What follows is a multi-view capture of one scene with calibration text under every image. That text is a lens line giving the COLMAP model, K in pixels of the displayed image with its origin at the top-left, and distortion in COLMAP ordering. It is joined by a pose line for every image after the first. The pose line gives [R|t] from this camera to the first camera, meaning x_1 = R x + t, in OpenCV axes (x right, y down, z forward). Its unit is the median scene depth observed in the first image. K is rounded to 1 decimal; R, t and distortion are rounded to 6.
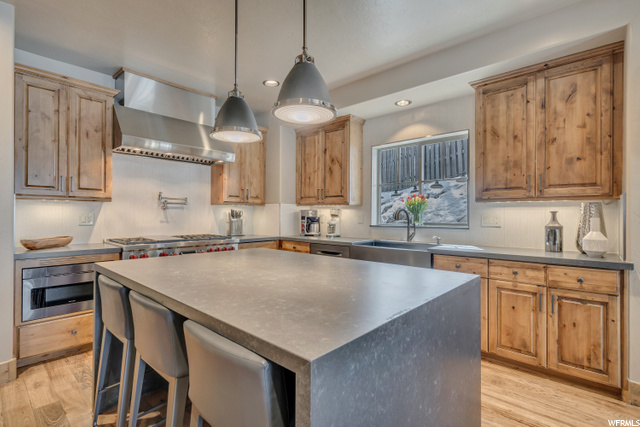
lens RADIAL K [[308.1, 0, 318.3], [0, 308.1, 215.1], [0, 0, 1]] dist [0.002039, 0.000899]
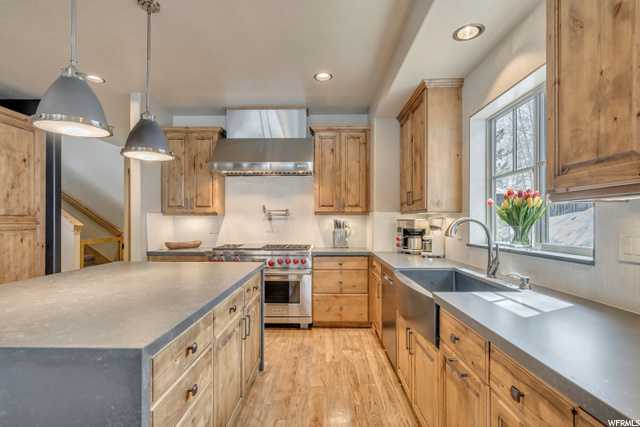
lens RADIAL K [[316.3, 0, 318.0], [0, 316.3, 220.7], [0, 0, 1]] dist [-0.002684, 0.000799]
pose [[0.663897, -0.004862, -0.747809, 0.602092], [0.000920, 0.999983, -0.005684, -0.013479], [0.747824, 0.003086, 0.663890, 0.458445]]
